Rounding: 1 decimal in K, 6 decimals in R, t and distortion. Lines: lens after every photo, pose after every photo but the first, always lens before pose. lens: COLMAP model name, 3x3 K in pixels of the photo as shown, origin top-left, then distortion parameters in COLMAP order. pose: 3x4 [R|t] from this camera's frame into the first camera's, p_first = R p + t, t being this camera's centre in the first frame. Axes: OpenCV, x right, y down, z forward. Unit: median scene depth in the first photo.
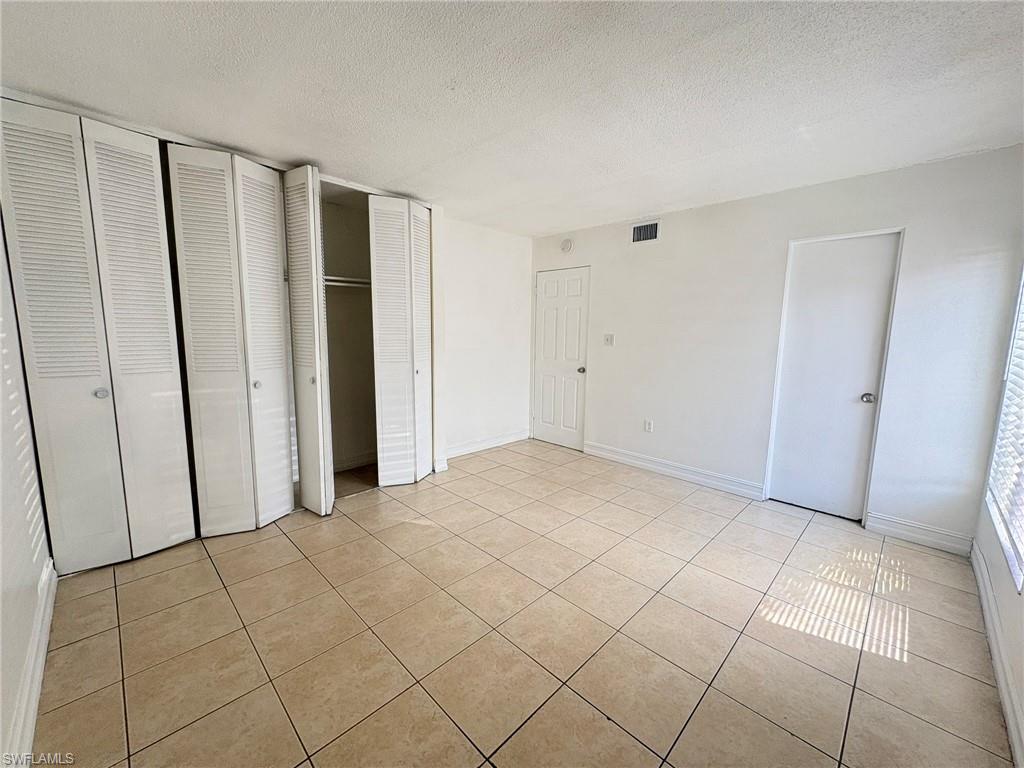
lens RADIAL K [[410.4, 0, 505.9], [0, 410.4, 391.1], [0, 0, 1]] dist [0.002467, 0.000341]
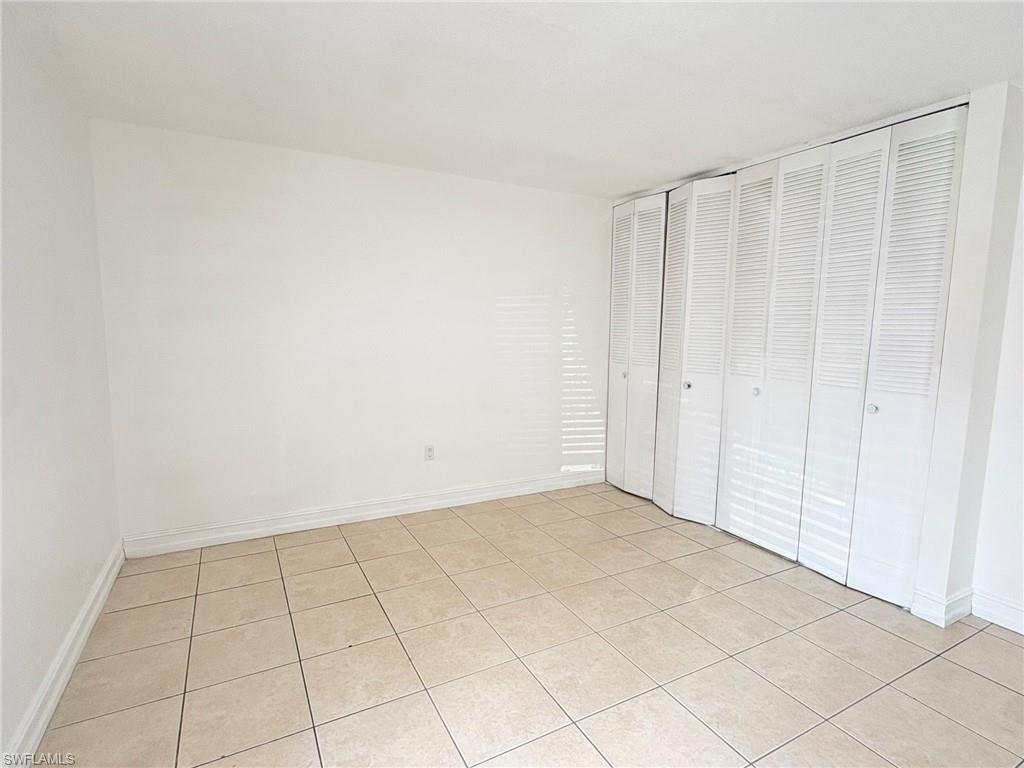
lens RADIAL K [[519.5, 0, 516.2], [0, 519.5, 390.0], [0, 0, 1]] dist [0.000537, 0.001253]
pose [[-0.276421, 0.098845, -0.955940, 0.716099], [-0.164575, 0.975134, 0.148418, -0.115140], [0.946840, 0.198350, -0.253280, 0.811699]]
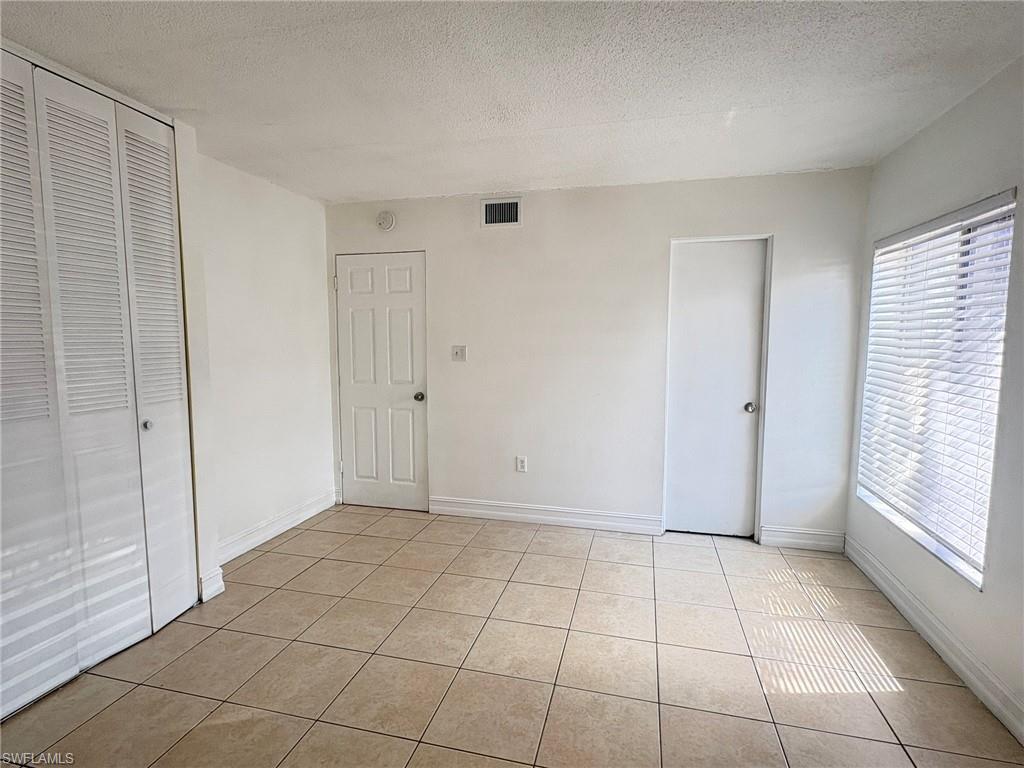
lens RADIAL K [[519.5, 0, 511.1], [0, 519.5, 389.9], [0, 0, 1]] dist [0.000537, 0.001253]
pose [[0.856465, -0.063352, 0.512302, -0.200325], [0.087764, 0.995862, -0.023574, -0.040833], [-0.508689, 0.065152, 0.858482, 0.222903]]
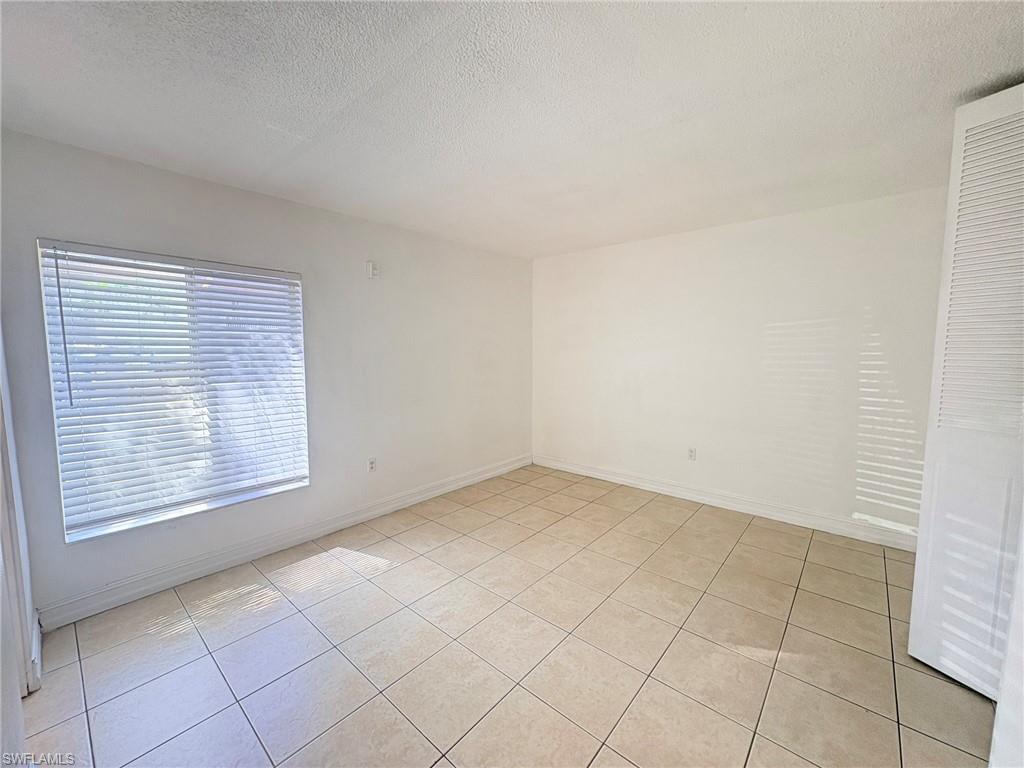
lens RADIAL K [[410.4, 0, 512.3], [0, 410.4, 388.0], [0, 0, 1]] dist [0.002467, 0.000341]
pose [[-0.996190, -0.003484, -0.087135, 0.232158], [-0.025239, 0.967956, 0.249847, -0.233537], [0.083473, 0.251094, -0.964357, 1.425011]]
